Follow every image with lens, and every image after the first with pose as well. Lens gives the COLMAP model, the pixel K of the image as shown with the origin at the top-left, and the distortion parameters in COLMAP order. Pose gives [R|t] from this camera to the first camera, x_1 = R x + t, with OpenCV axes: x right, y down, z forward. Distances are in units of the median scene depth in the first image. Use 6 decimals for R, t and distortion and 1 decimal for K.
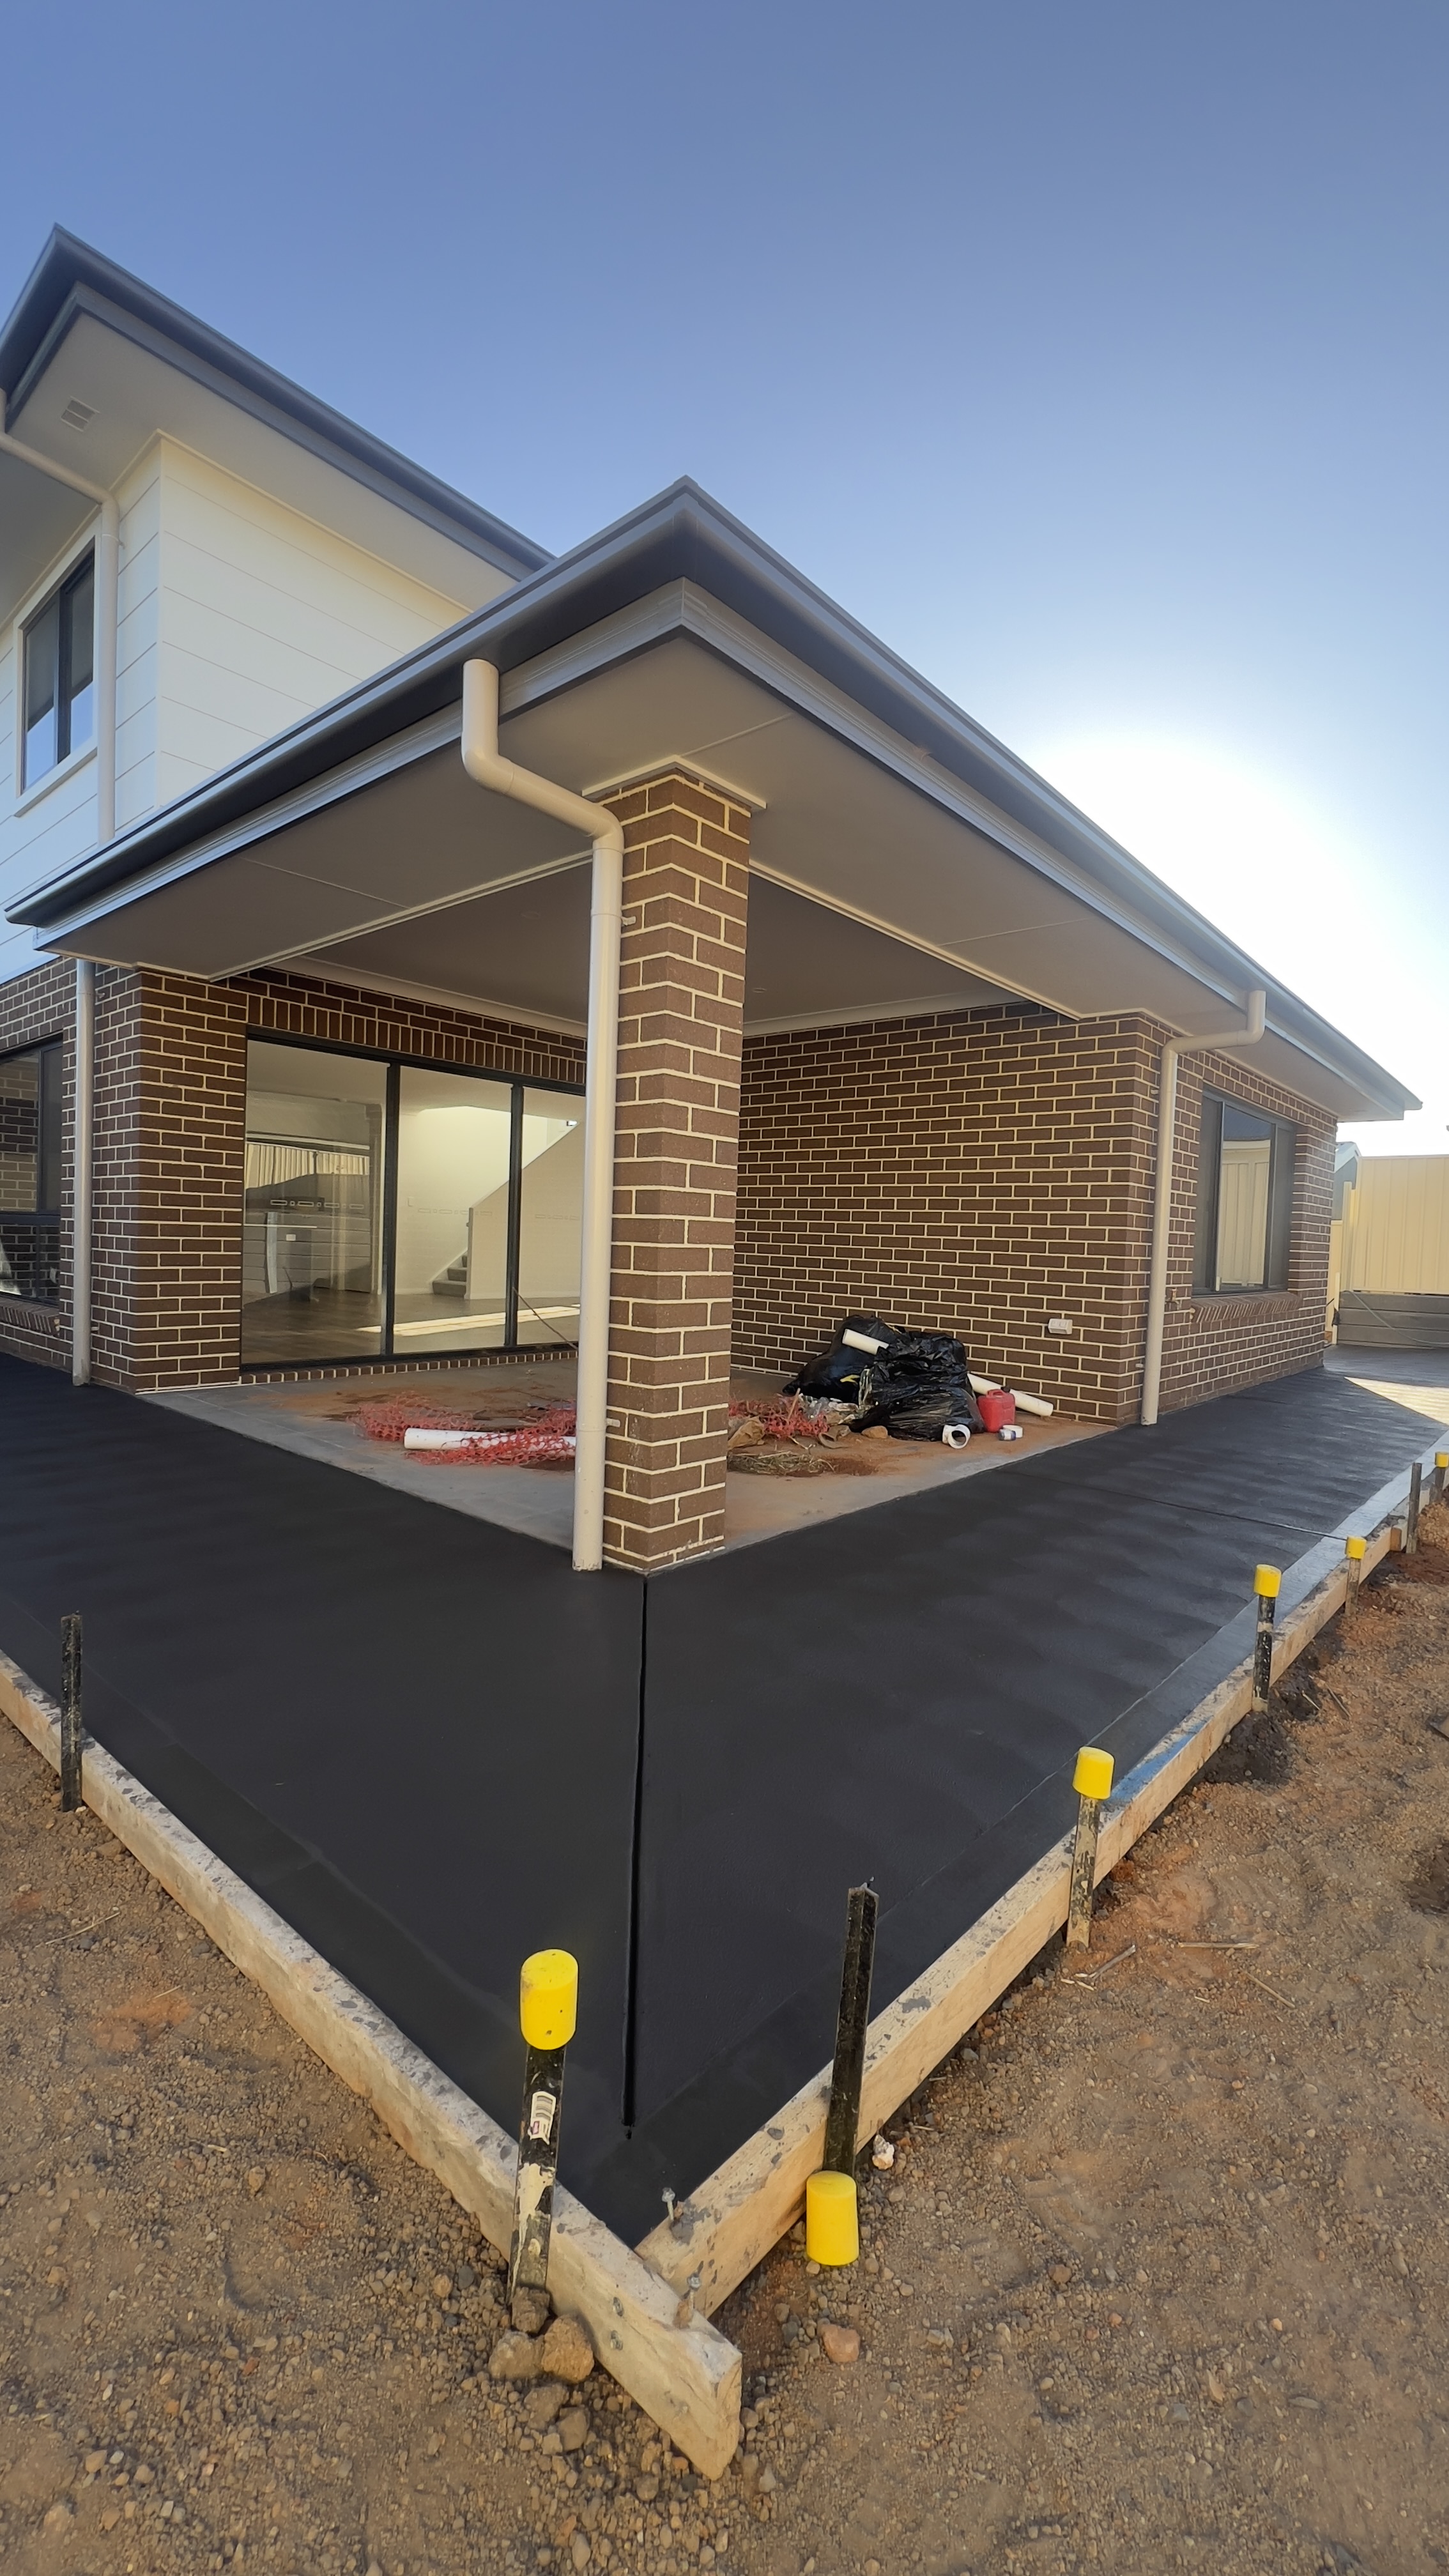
lens RADIAL K [[1035.0, 0, 726.2], [0, 1035.0, 1276.6], [0, 0, 1]] dist [-0.001631, -0.000026]
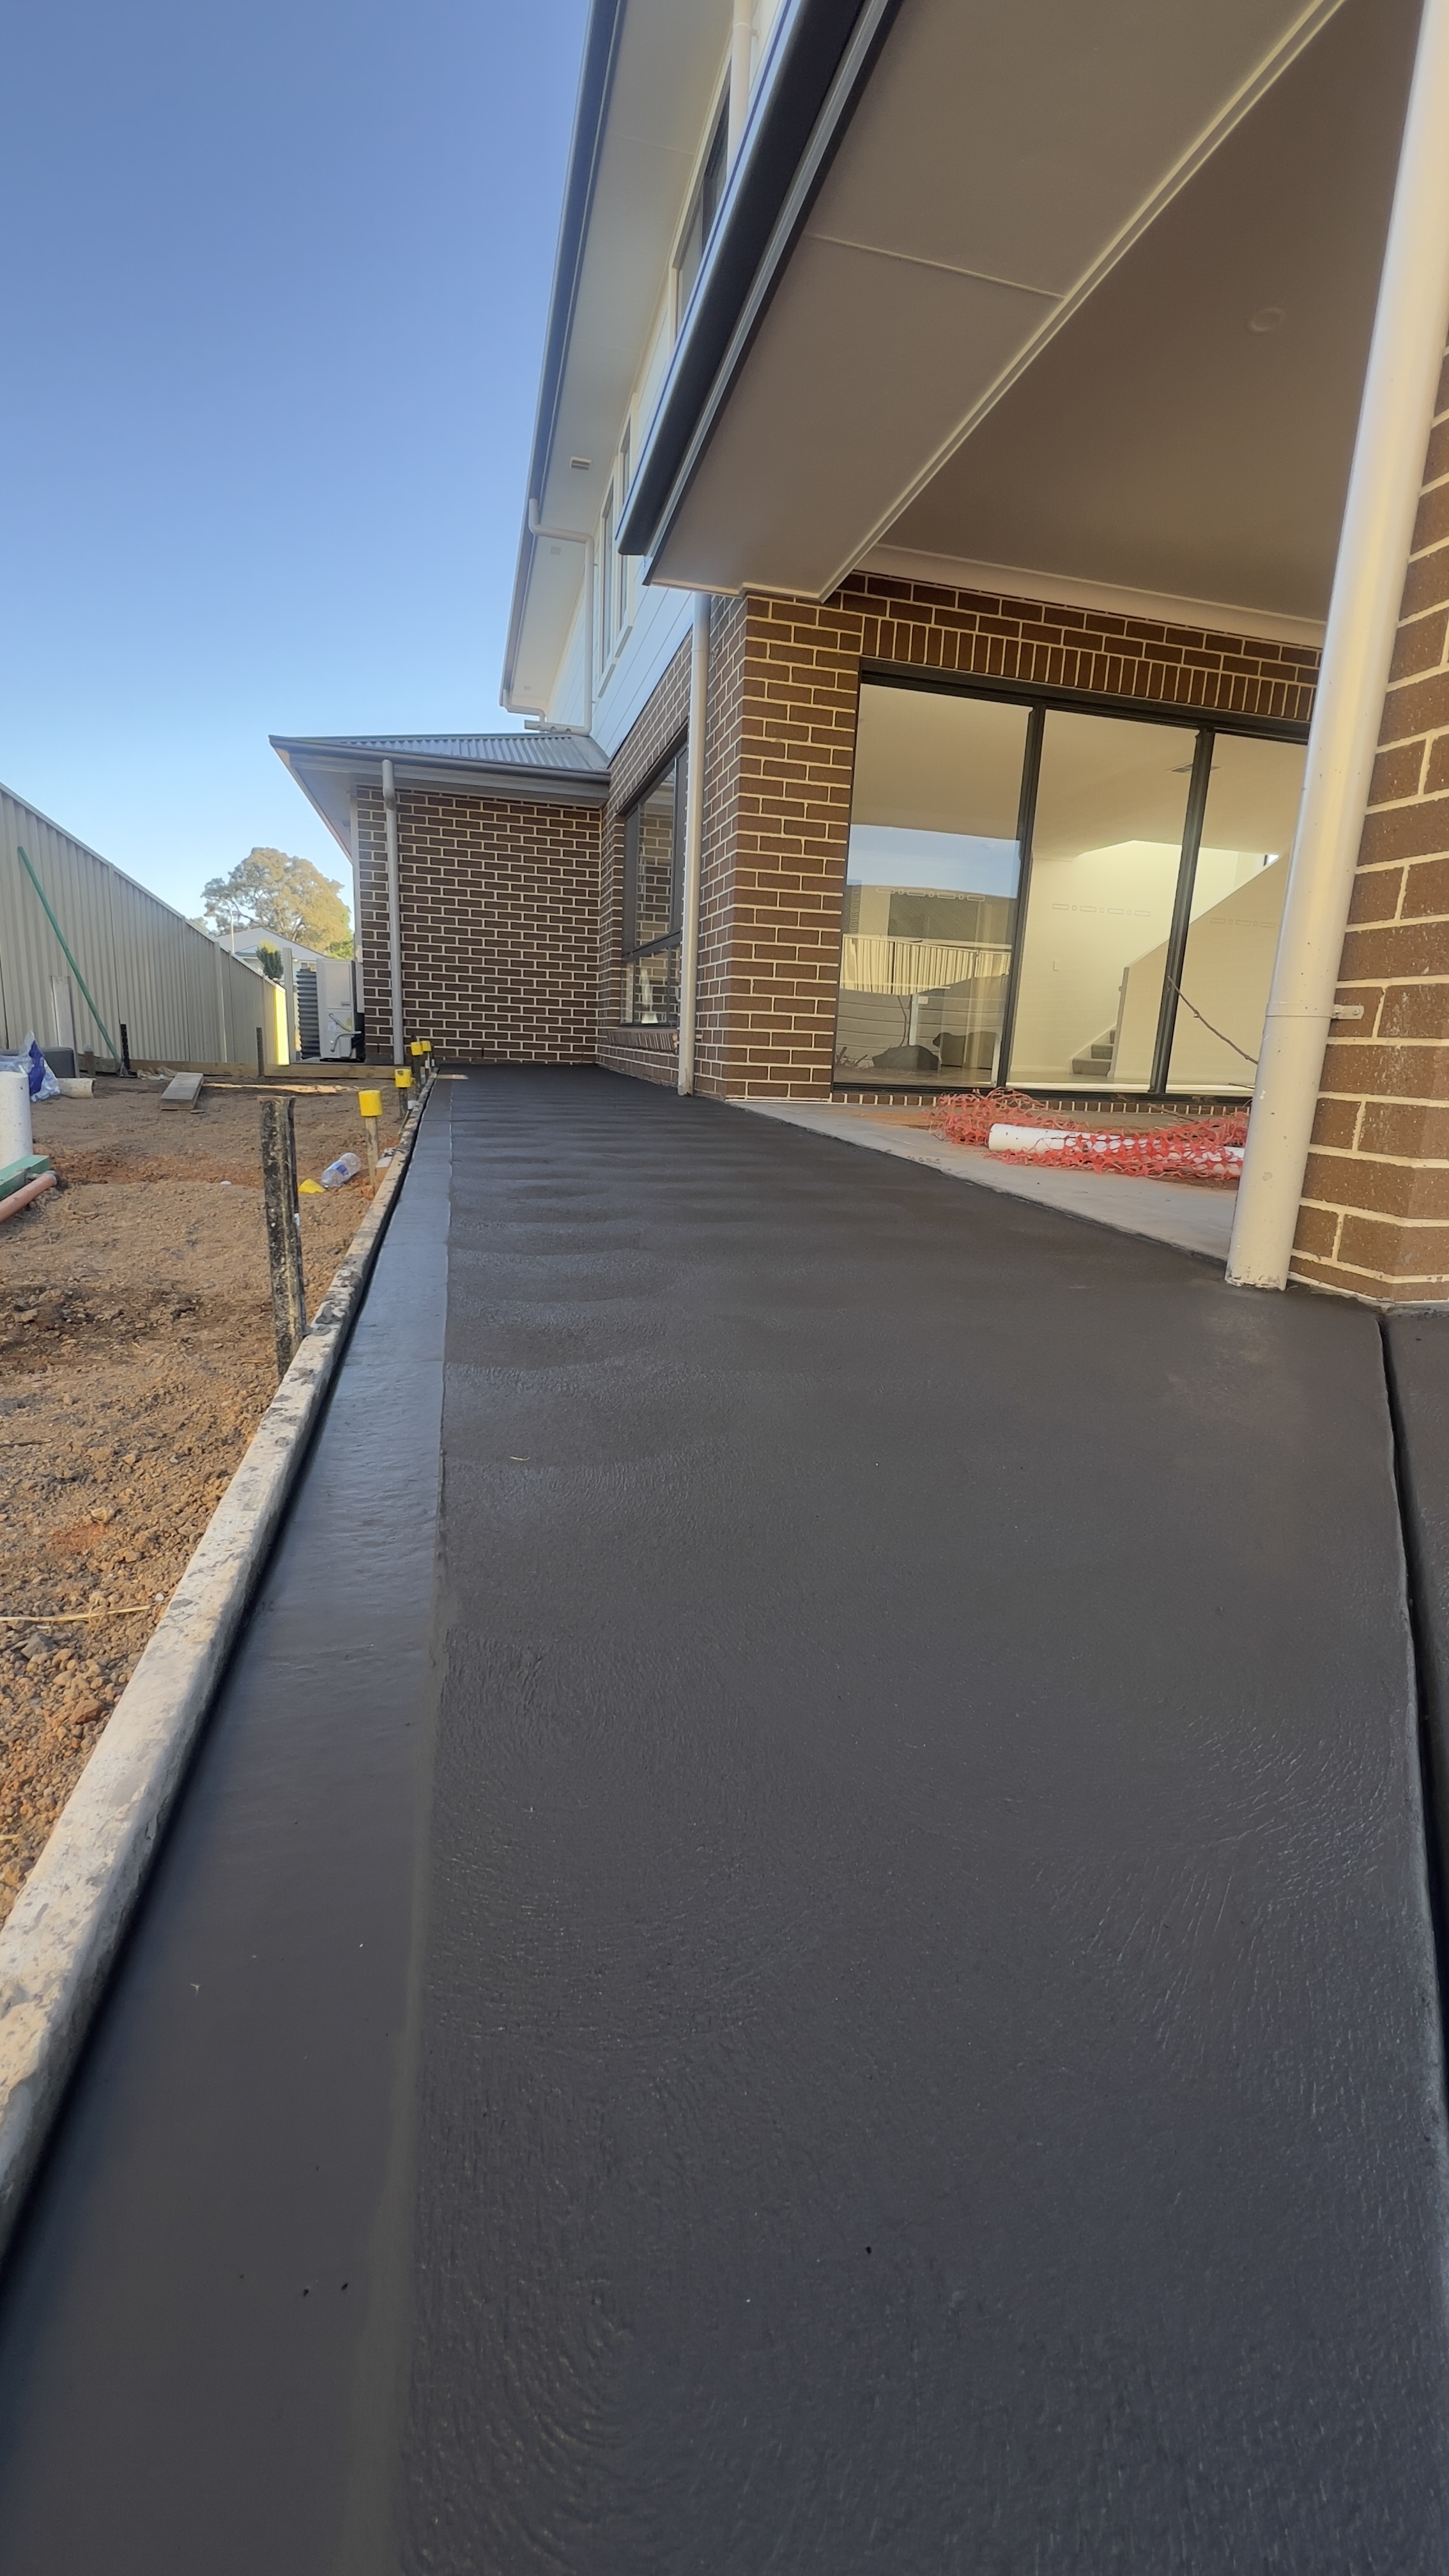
lens RADIAL K [[1035.0, 0, 726.2], [0, 1035.0, 1276.6], [0, 0, 1]] dist [-0.001631, -0.000026]
pose [[0.822278, 0.129811, -0.554084, -0.033287], [-0.037416, 0.983862, 0.174973, 0.101963], [0.567855, -0.123145, 0.813865, 0.214580]]
